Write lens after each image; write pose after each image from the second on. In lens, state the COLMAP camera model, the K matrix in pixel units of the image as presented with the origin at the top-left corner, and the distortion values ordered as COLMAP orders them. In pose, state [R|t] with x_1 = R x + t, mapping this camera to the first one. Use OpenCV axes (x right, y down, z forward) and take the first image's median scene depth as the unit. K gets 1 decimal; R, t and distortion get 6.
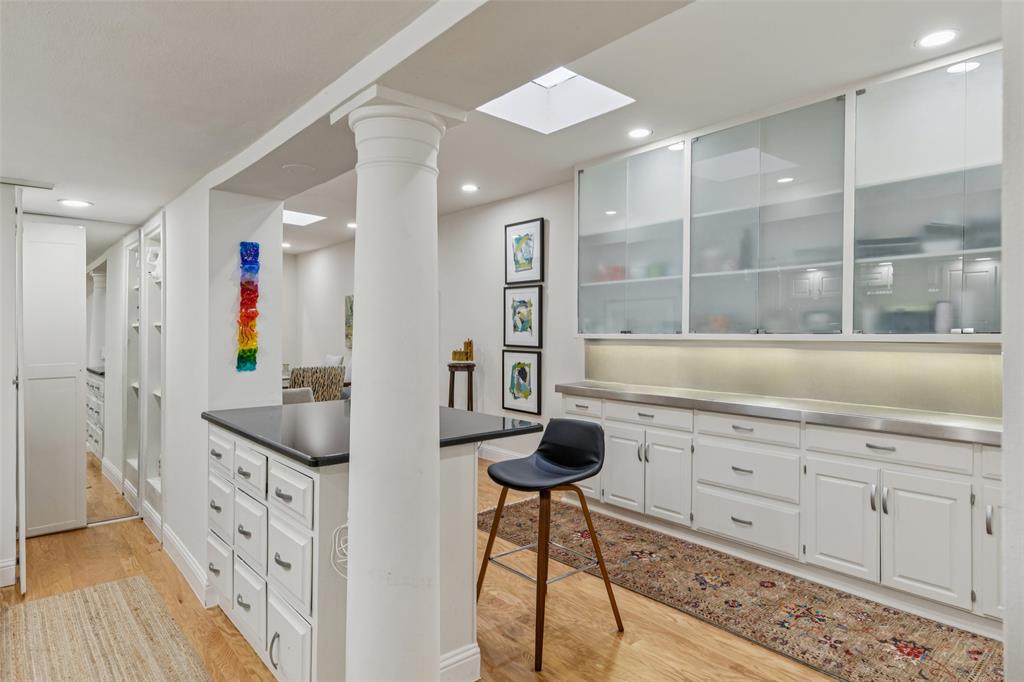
lens RADIAL K [[571.2, 0, 513.2], [0, 571.2, 337.5], [0, 0, 1]] dist [0.003725, 0.000546]
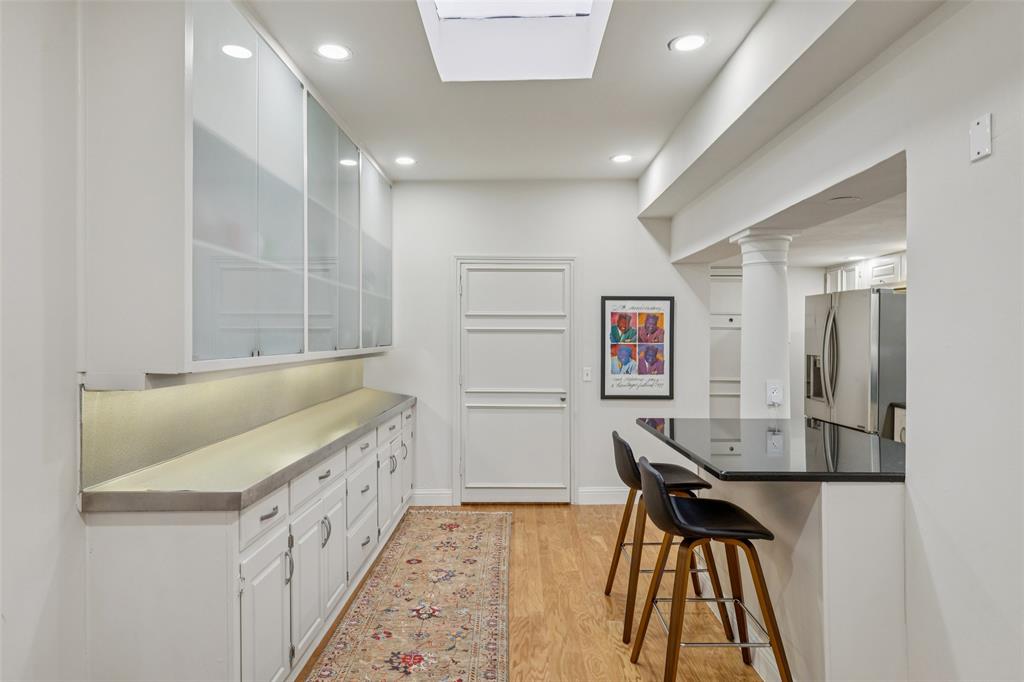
lens RADIAL K [[571.2, 0, 512.5], [0, 571.2, 339.6], [0, 0, 1]] dist [0.003725, 0.000546]
pose [[-0.751155, -0.004746, 0.660109, -0.475078], [0.000896, 0.999966, 0.008210, -0.036664], [-0.660126, 0.006758, -0.751125, 1.704794]]
